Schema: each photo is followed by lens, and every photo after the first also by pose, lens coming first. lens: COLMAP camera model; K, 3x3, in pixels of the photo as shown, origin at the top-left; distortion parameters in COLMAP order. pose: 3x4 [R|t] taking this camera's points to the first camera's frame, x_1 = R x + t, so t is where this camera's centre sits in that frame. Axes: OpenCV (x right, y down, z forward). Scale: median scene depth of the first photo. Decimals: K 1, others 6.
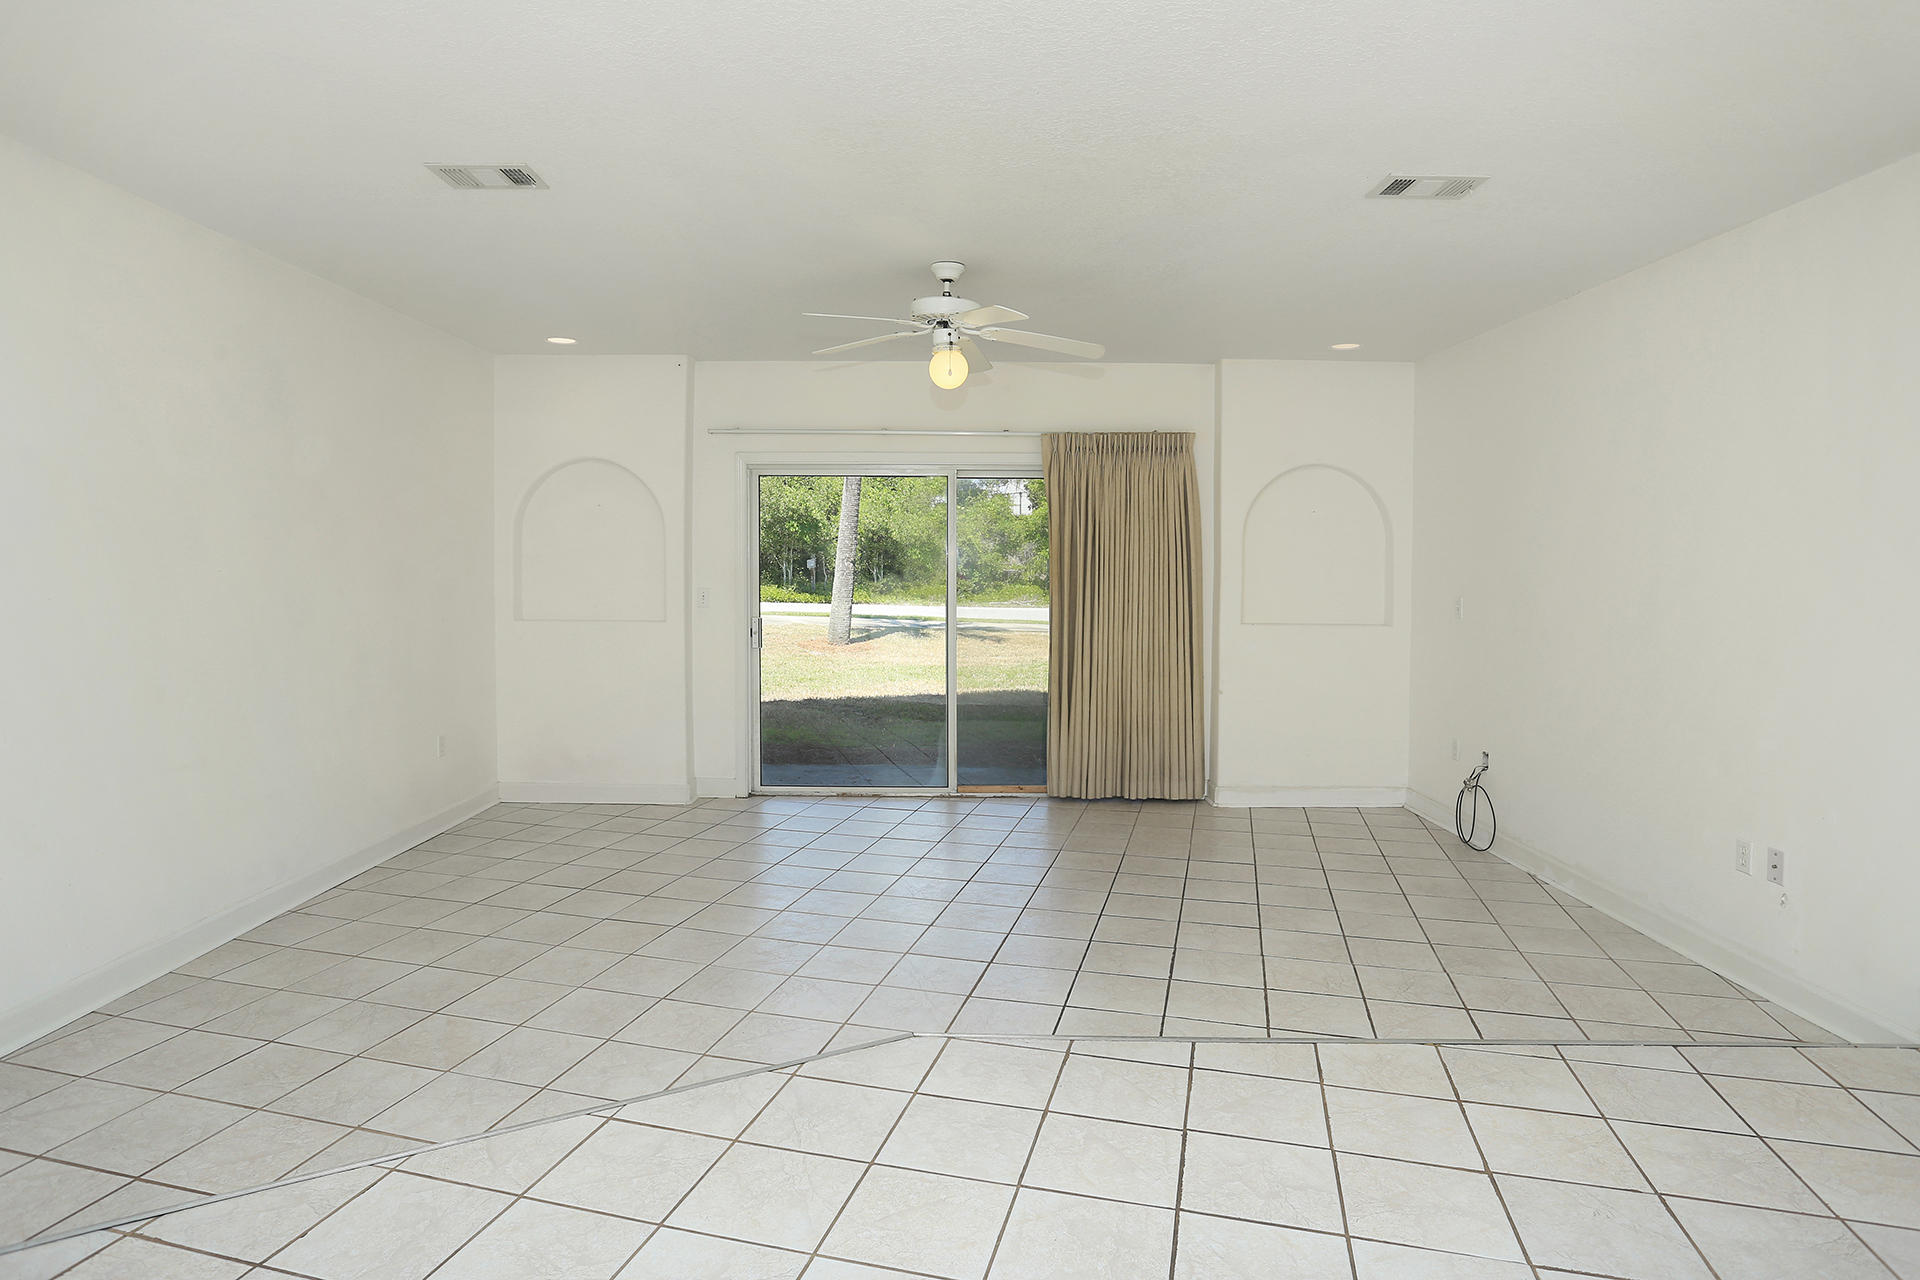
lens RADIAL K [[986.7, 0, 952.9], [0, 986.7, 608.2], [0, 0, 1]] dist [-0.060258, 0.028816]
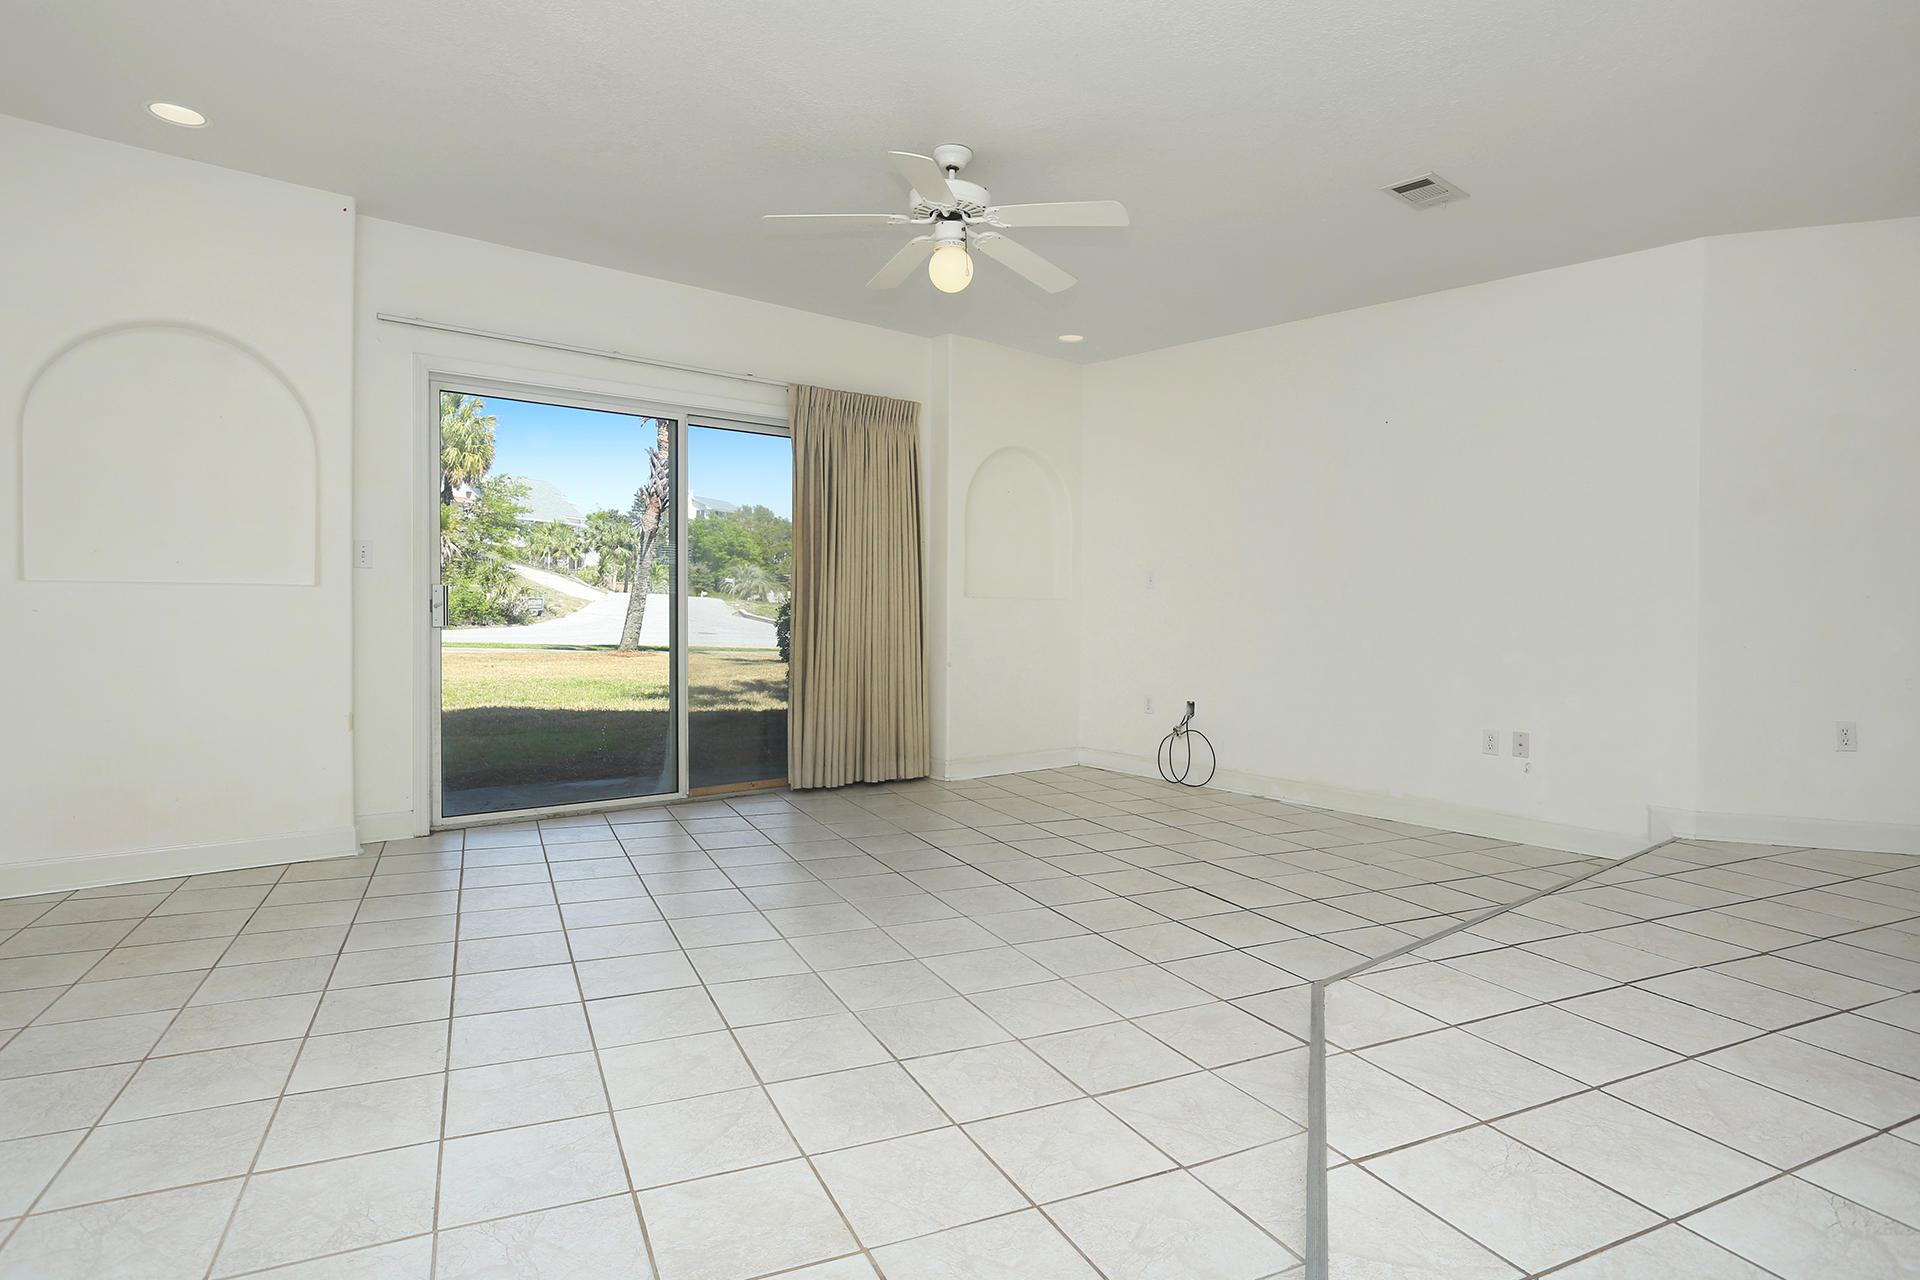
lens RADIAL K [[986.7, 0, 952.9], [0, 986.7, 608.2], [0, 0, 1]] dist [-0.060258, 0.028816]
pose [[0.795524, -0.003239, 0.605914, -0.329588], [0.015618, 0.999763, -0.015162, 0.042813], [-0.605721, 0.021525, 0.795386, 0.199280]]
